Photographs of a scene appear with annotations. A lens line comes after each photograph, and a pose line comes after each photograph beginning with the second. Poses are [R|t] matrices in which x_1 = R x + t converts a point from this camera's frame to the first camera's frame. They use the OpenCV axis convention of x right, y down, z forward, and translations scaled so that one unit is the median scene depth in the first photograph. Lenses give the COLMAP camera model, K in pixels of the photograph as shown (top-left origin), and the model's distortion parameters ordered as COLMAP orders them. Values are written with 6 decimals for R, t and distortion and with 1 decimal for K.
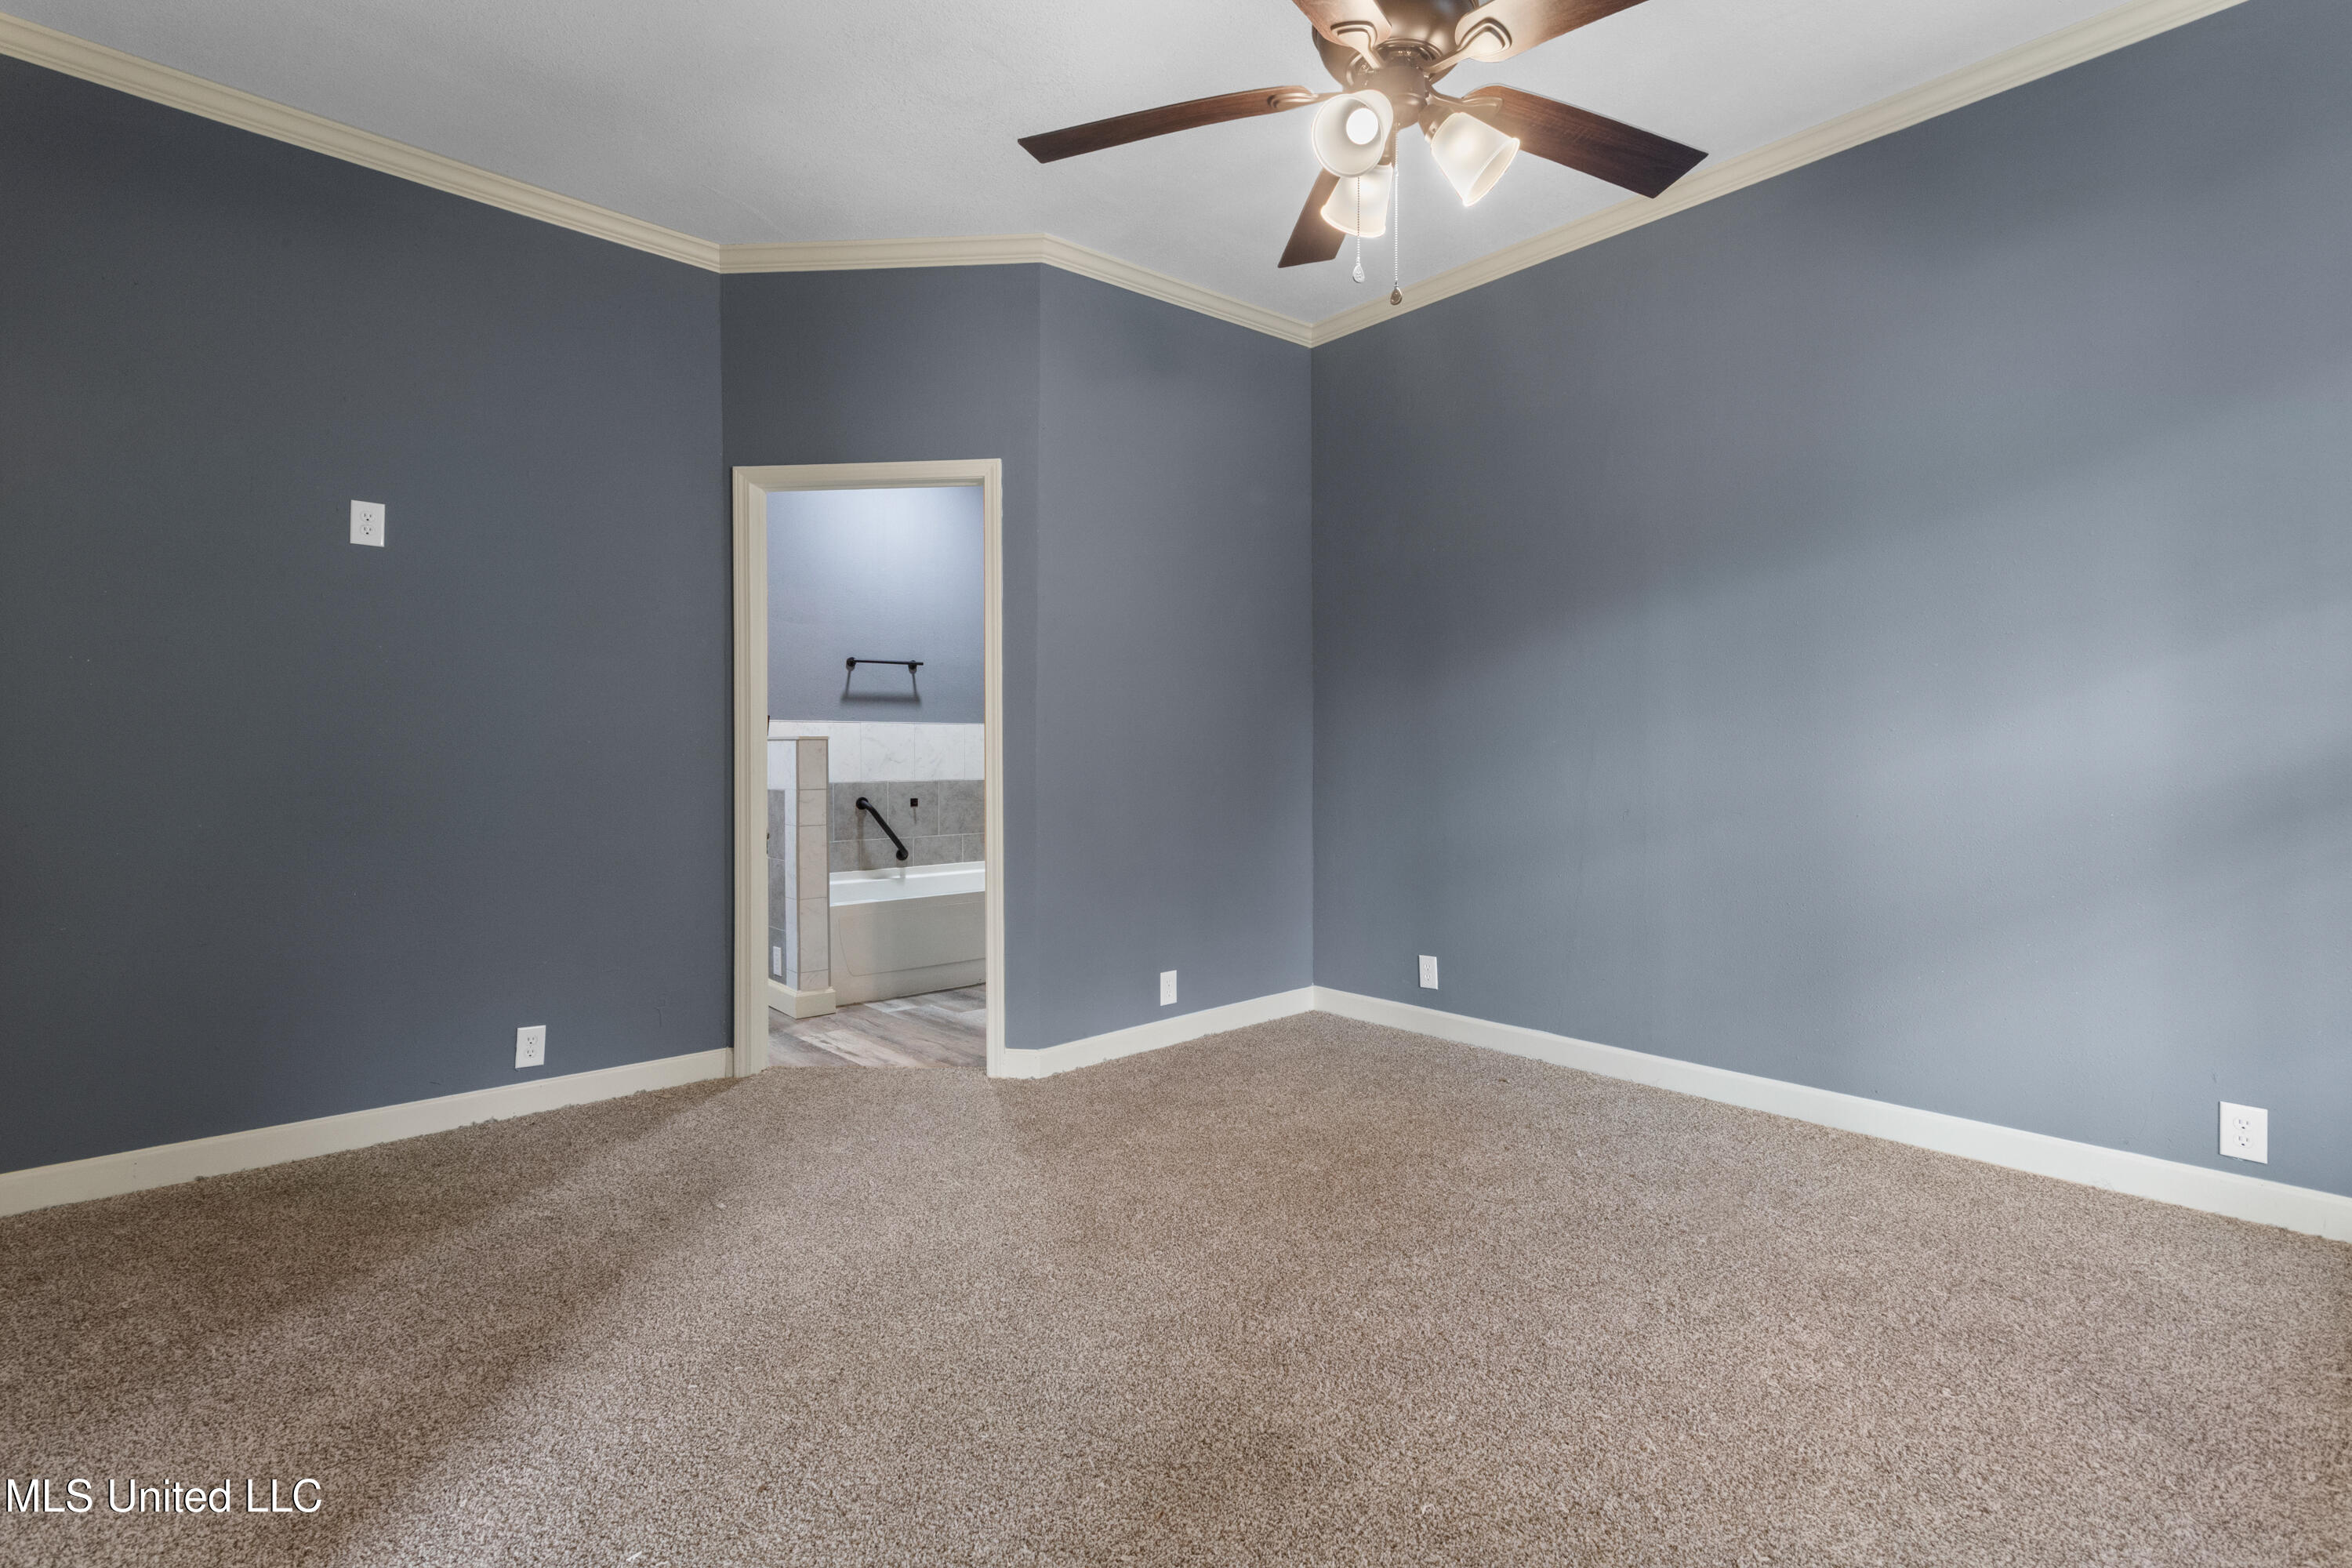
lens RADIAL K [[1120.2, 0, 1181.5], [0, 1120.2, 777.3], [0, 0, 1]] dist [-0.002514, -0.000097]
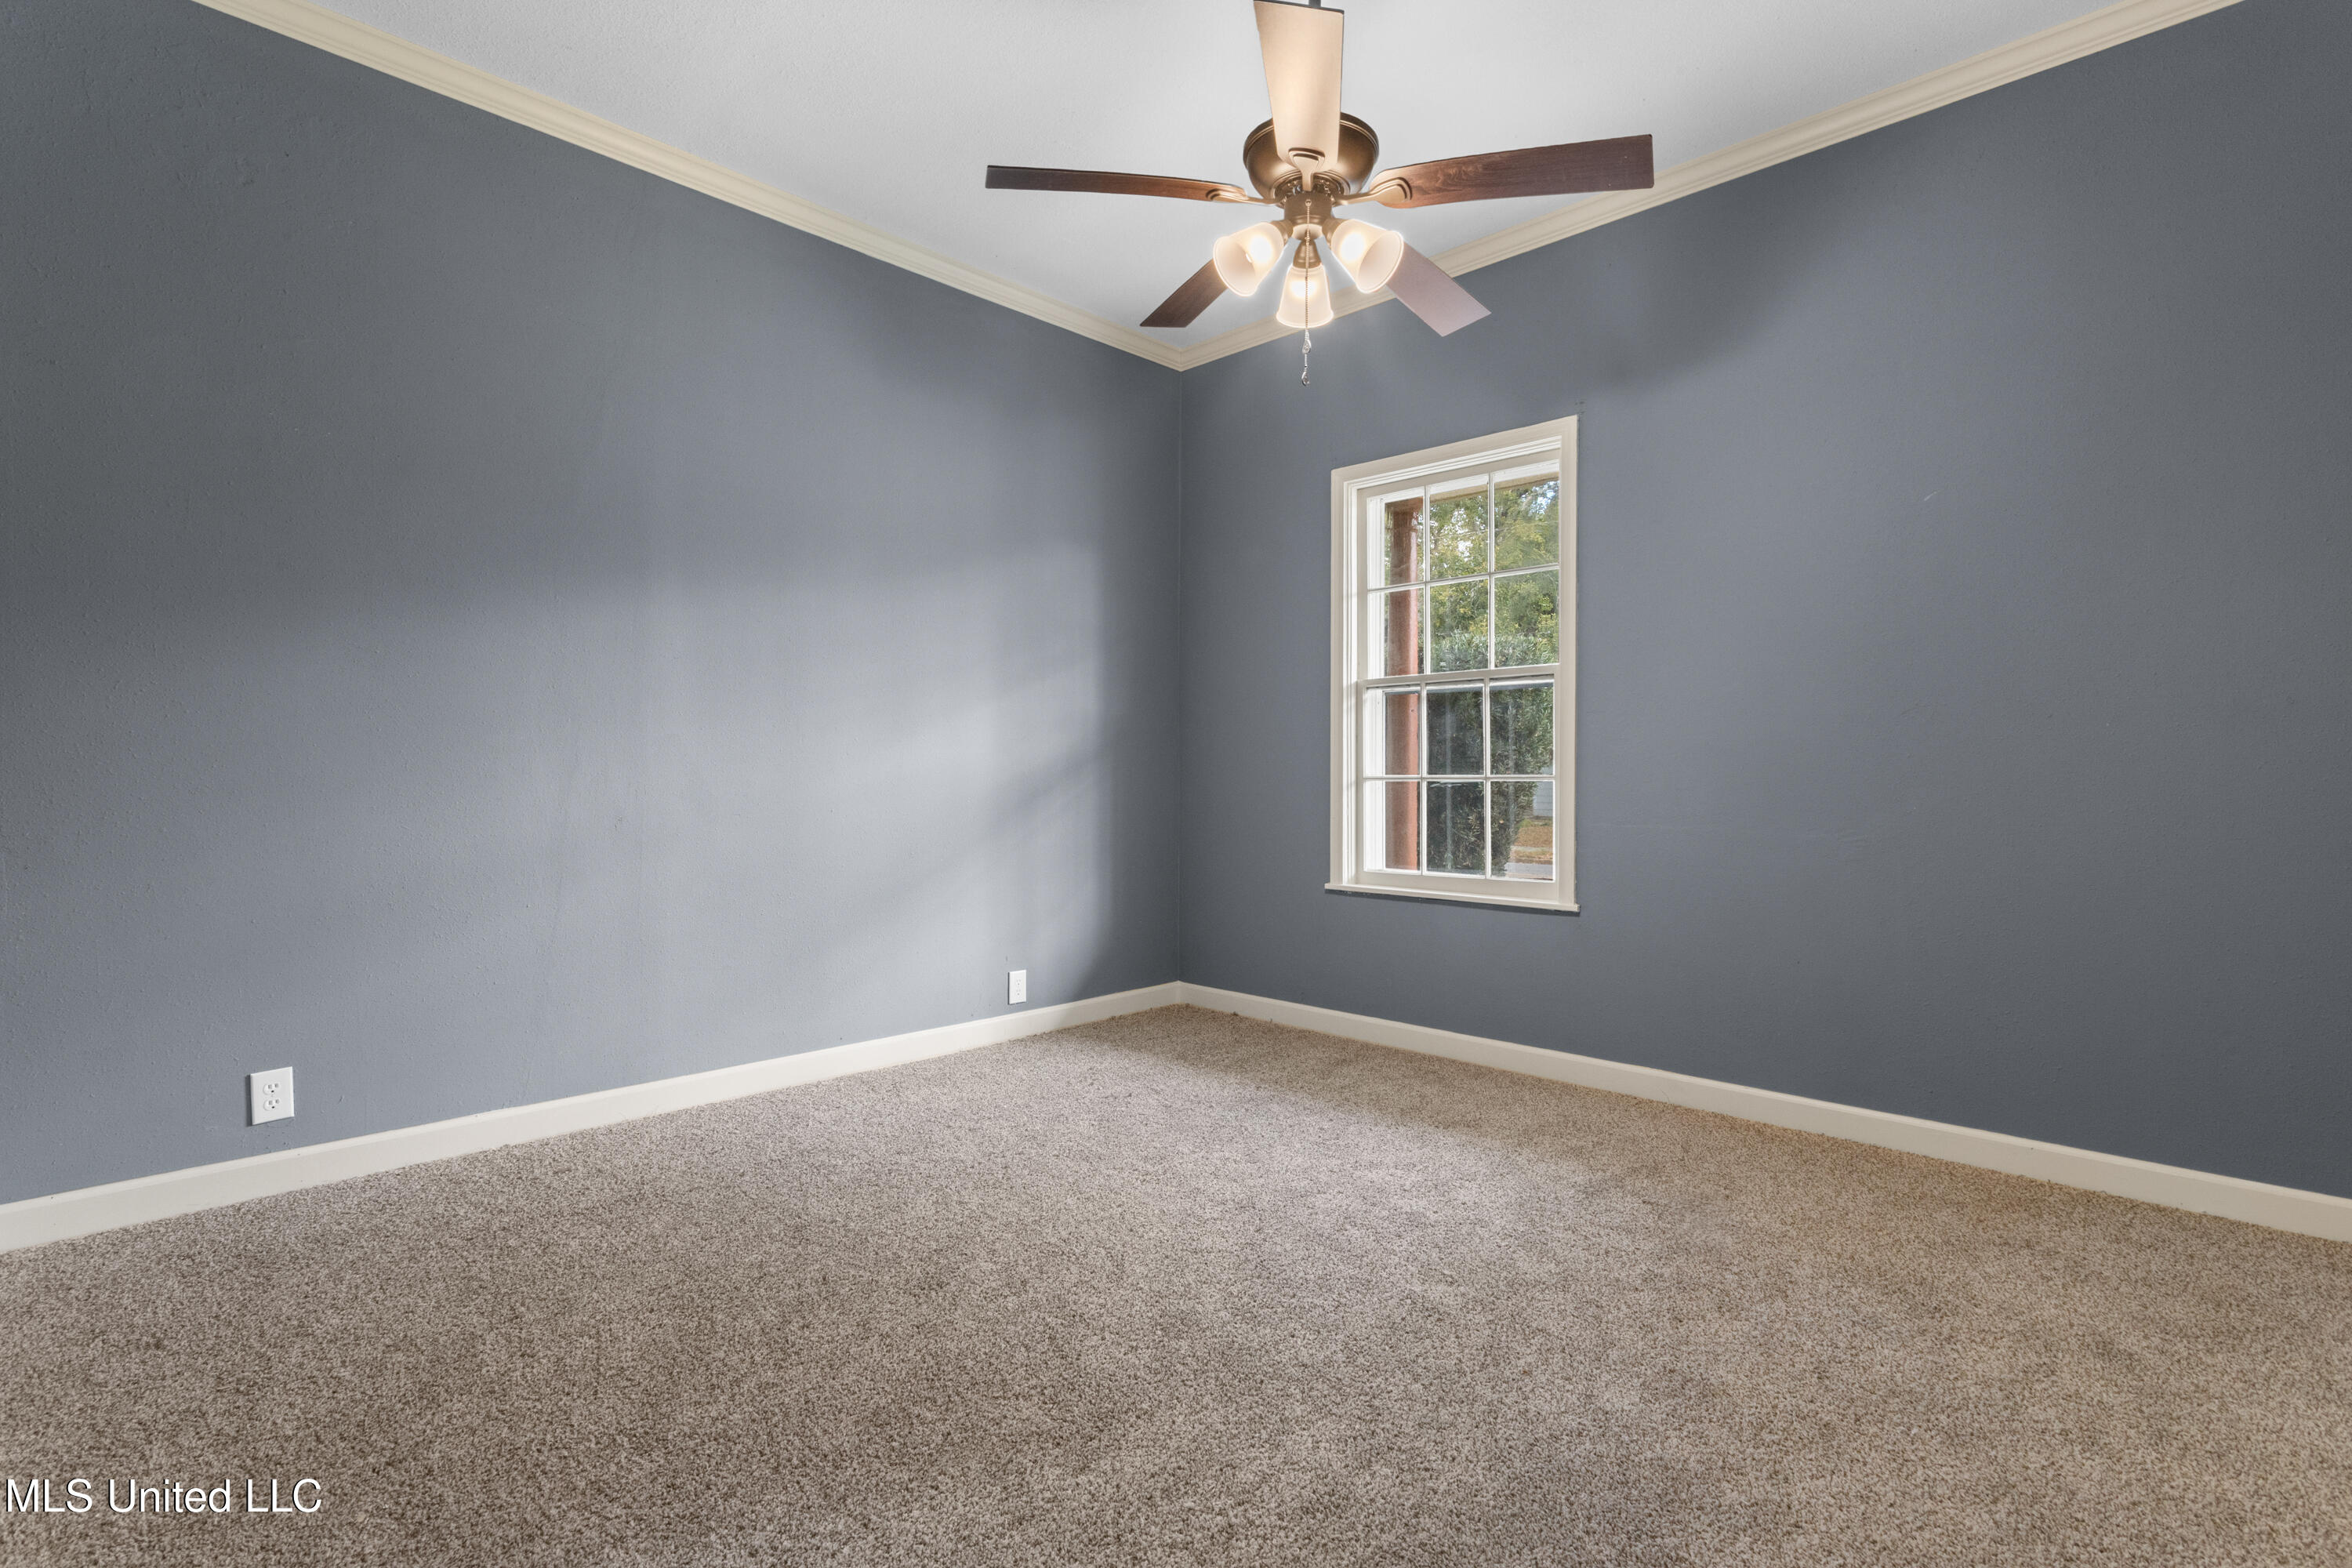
lens RADIAL K [[1132.3, 0, 1175.8], [0, 1132.3, 749.2], [0, 0, 1]] dist [-0.001027, 0.000536]
pose [[-0.066845, 0.011180, 0.997701, -0.635963], [0.011777, 0.999876, -0.010415, -0.013840], [-0.997694, 0.011053, -0.066968, 0.733948]]
